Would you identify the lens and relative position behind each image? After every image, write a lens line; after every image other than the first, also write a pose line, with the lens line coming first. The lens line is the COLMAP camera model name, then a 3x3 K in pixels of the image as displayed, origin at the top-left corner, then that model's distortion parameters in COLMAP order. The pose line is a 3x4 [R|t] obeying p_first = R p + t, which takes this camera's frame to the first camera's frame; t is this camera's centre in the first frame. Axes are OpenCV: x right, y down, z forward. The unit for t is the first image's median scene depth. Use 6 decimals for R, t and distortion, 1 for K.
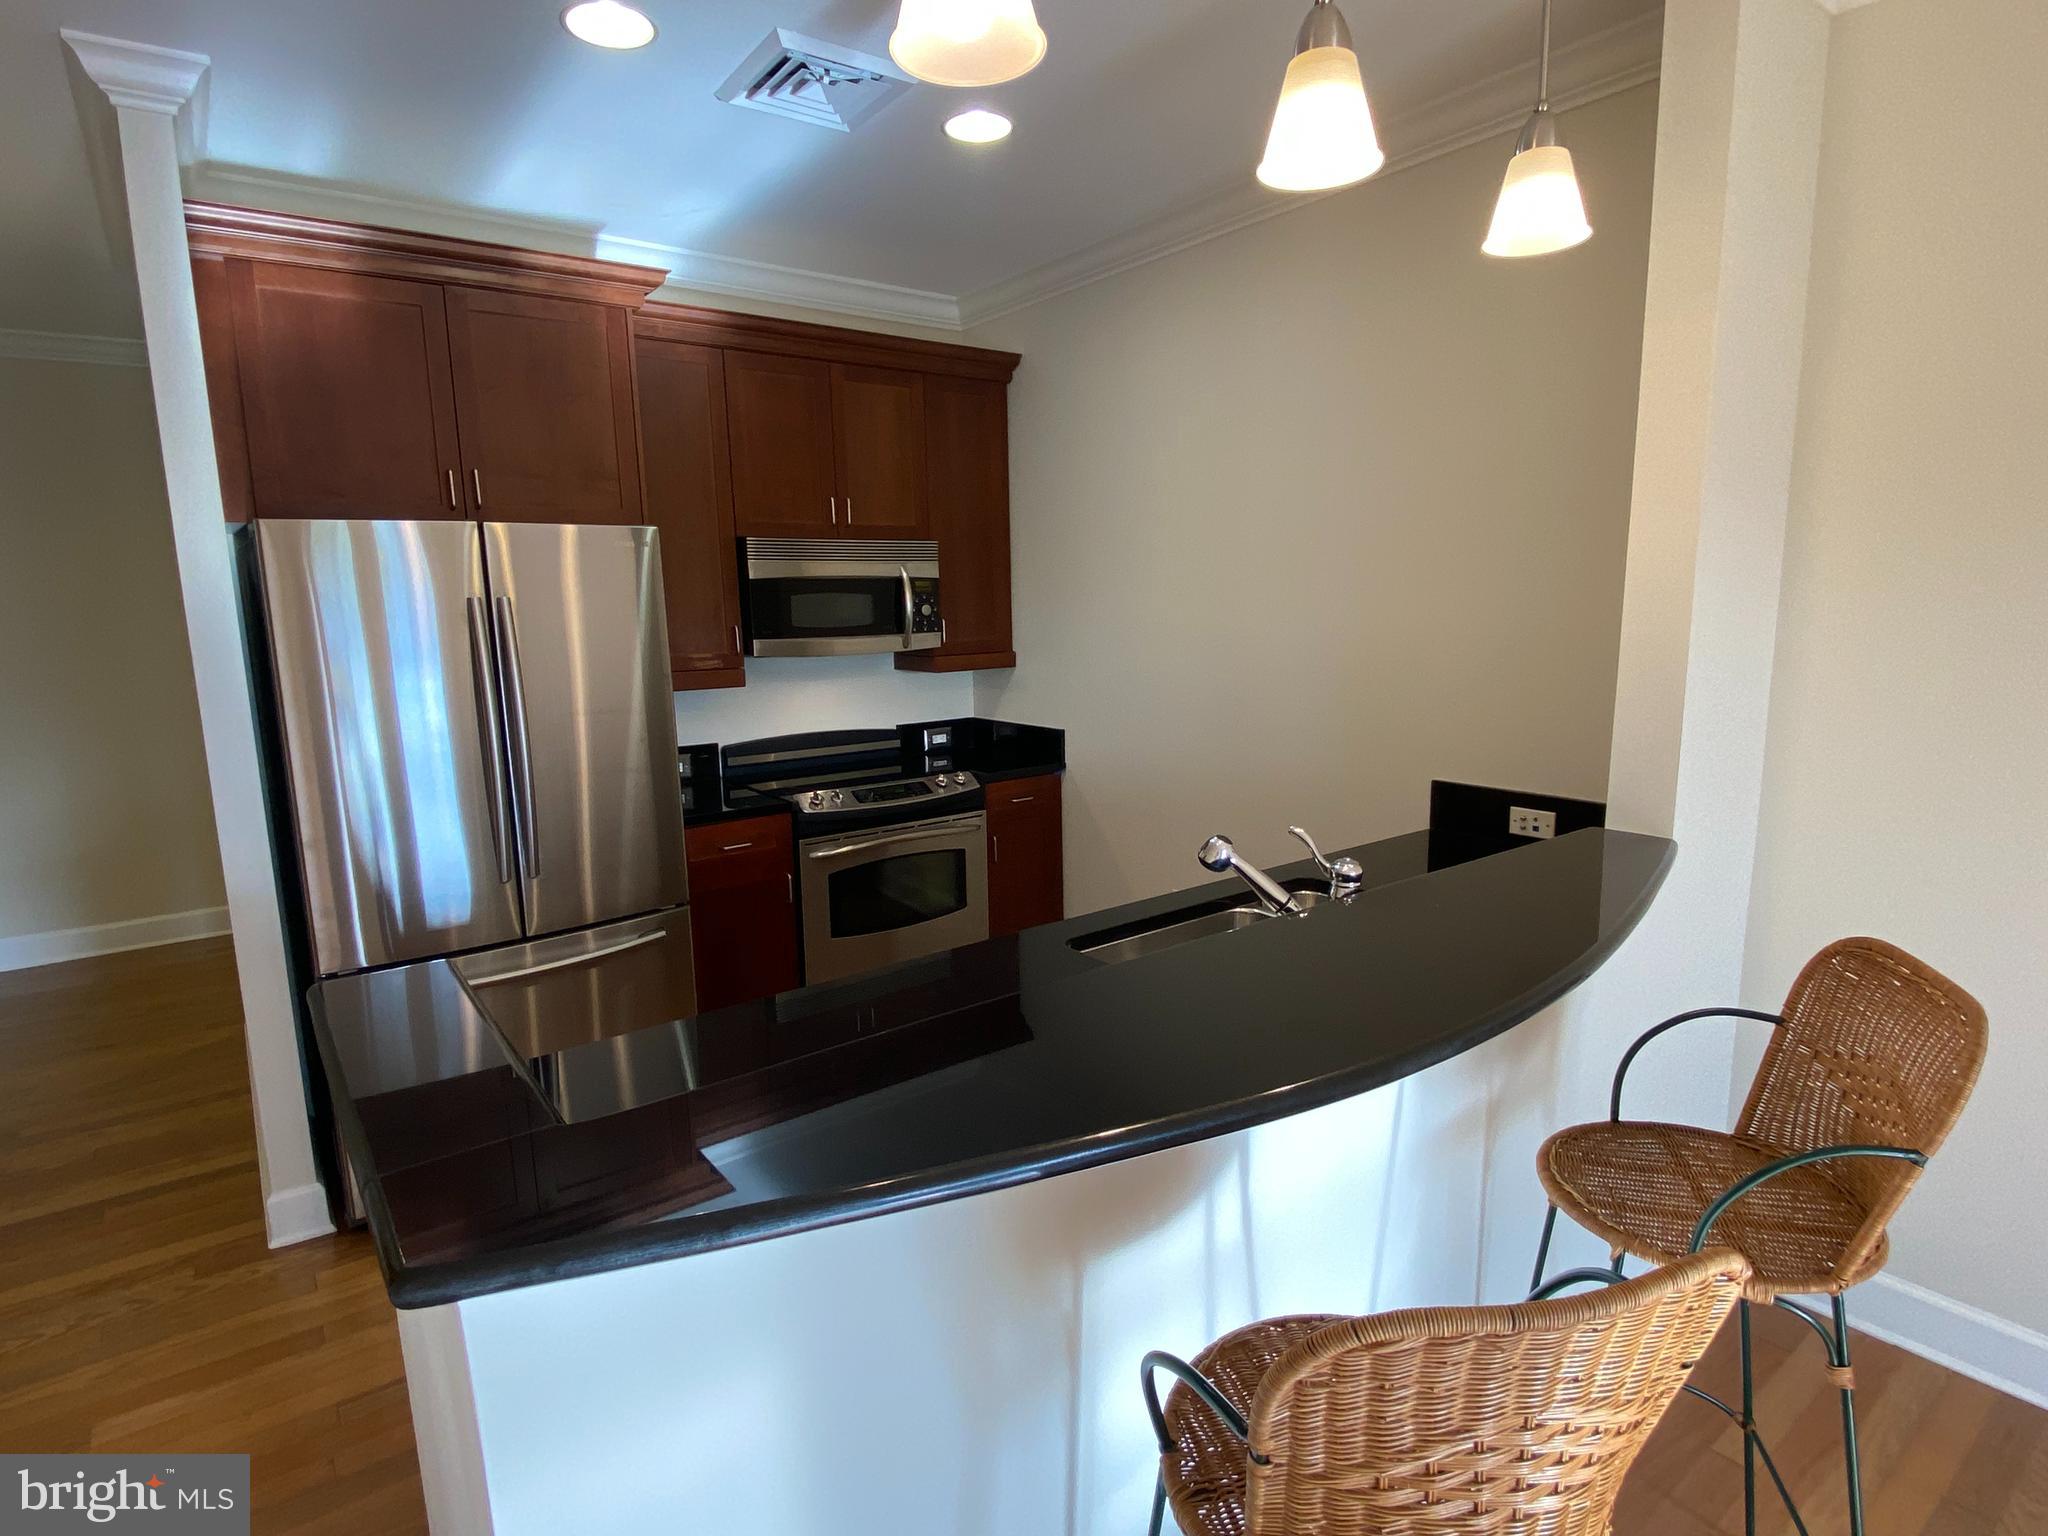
lens RADIAL K [[1067.7, 0, 1023.7], [0, 1067.7, 778.6], [0, 0, 1]] dist [0.024740, -0.017739]
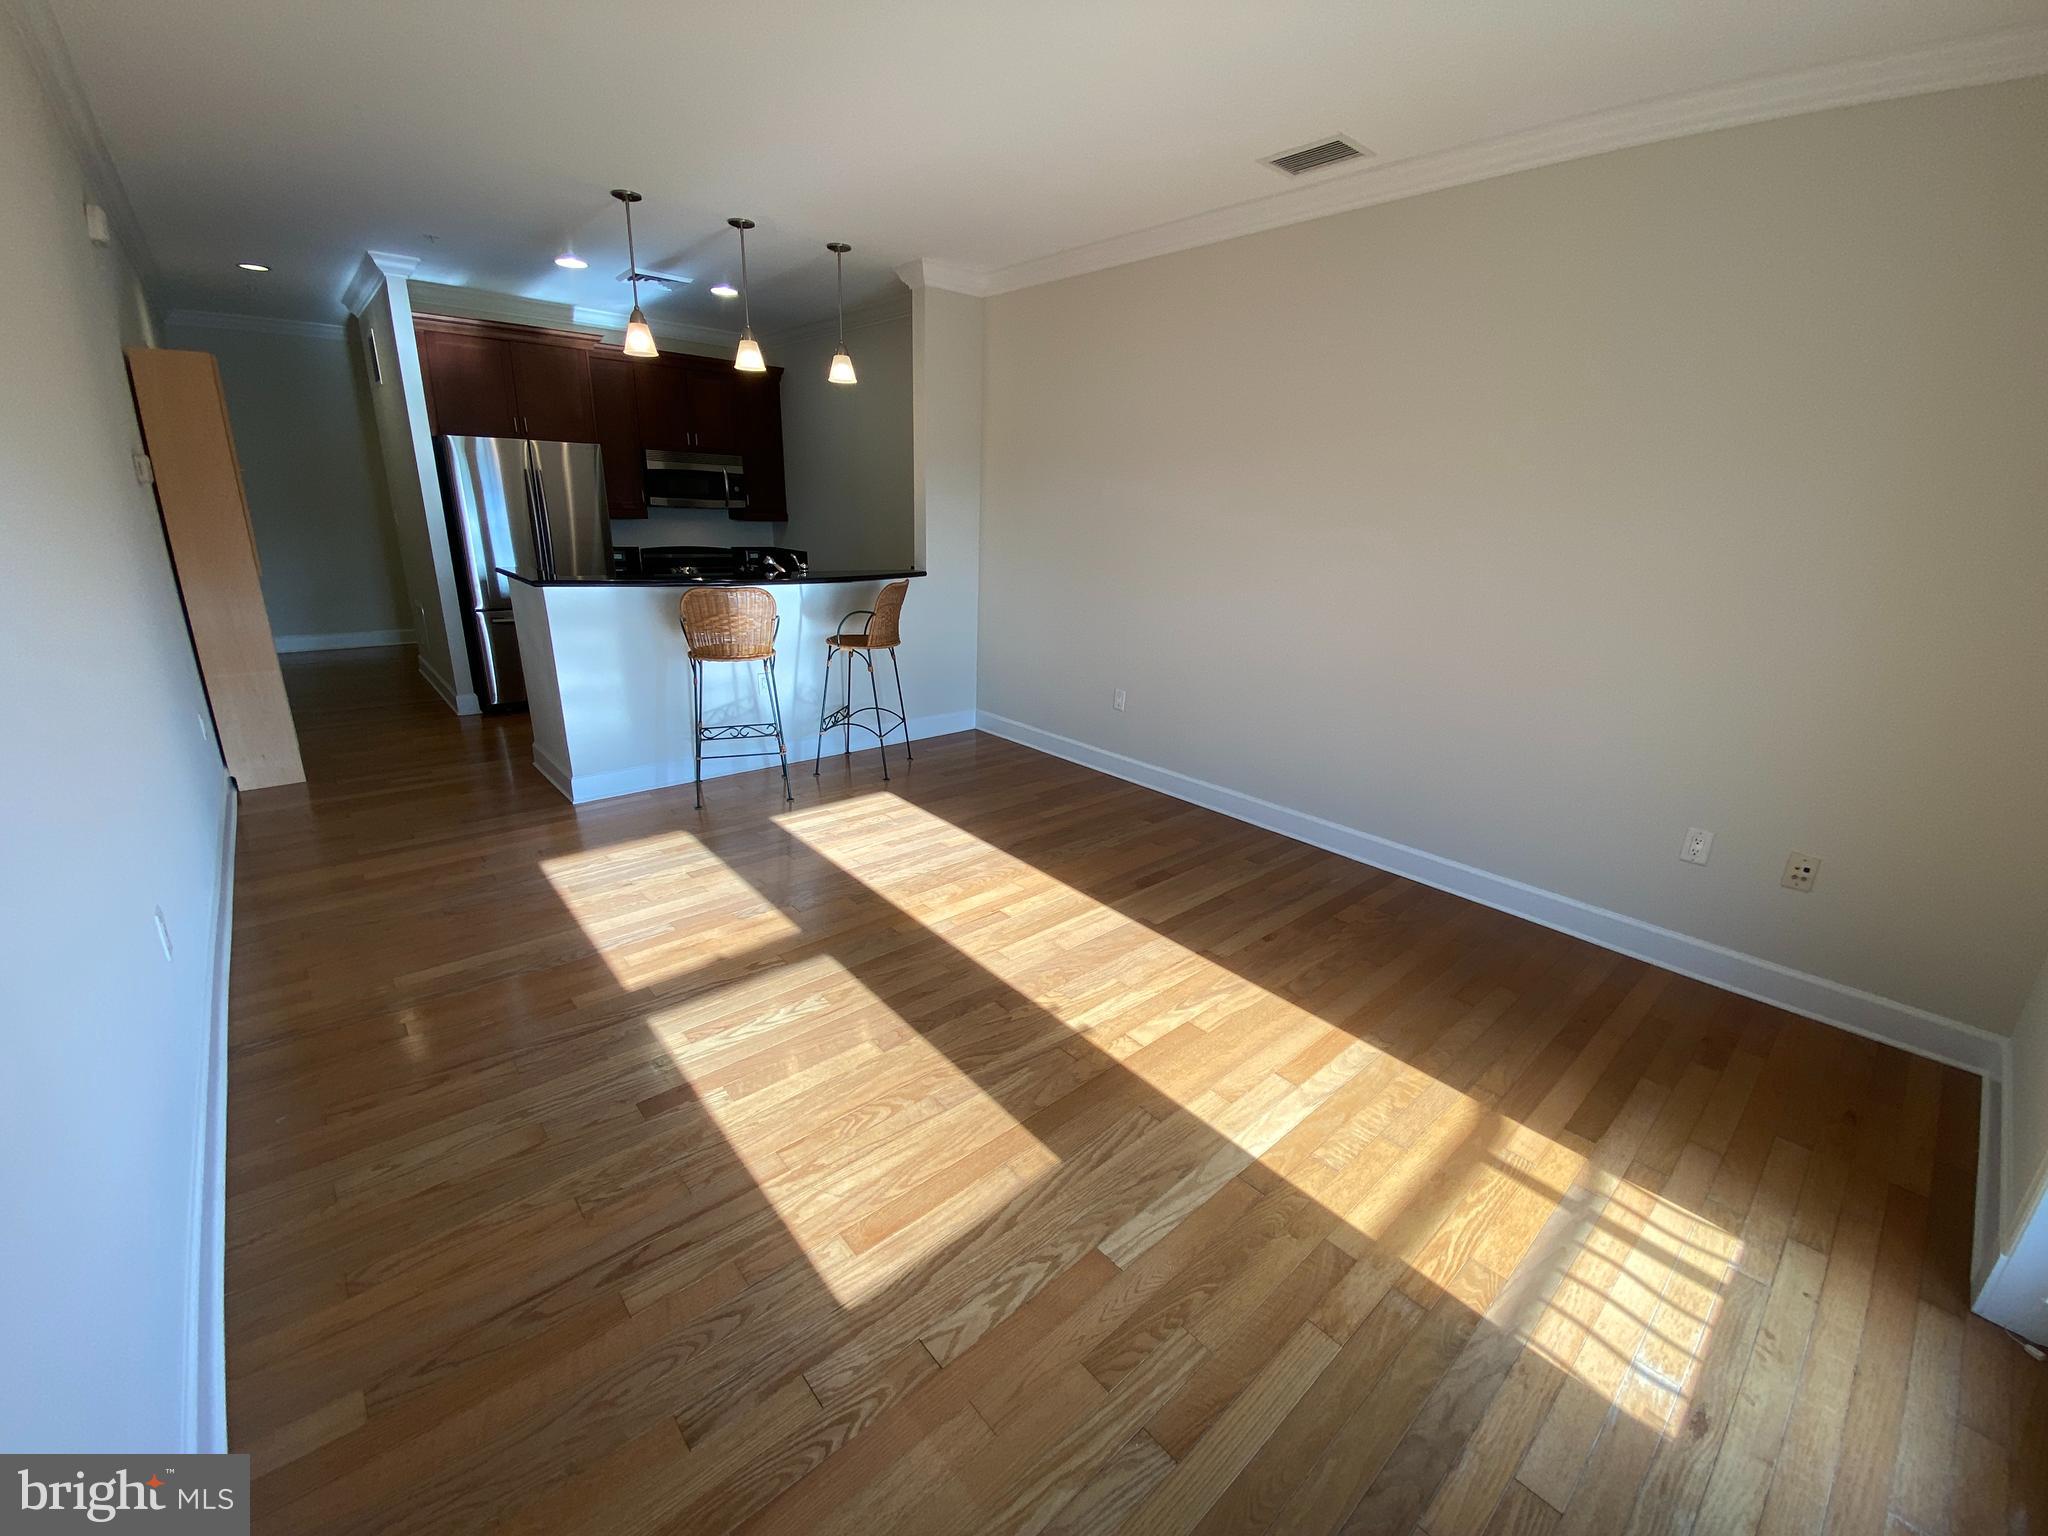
lens RADIAL K [[827.3, 0, 1032.0], [0, 827.3, 787.2], [0, 0, 1]] dist [0.002991, -0.011443]
pose [[0.995096, 0.029424, 0.094435, 0.403199], [-0.043928, 0.986876, 0.155391, 0.169152], [-0.088624, -0.158777, 0.983329, -0.896818]]
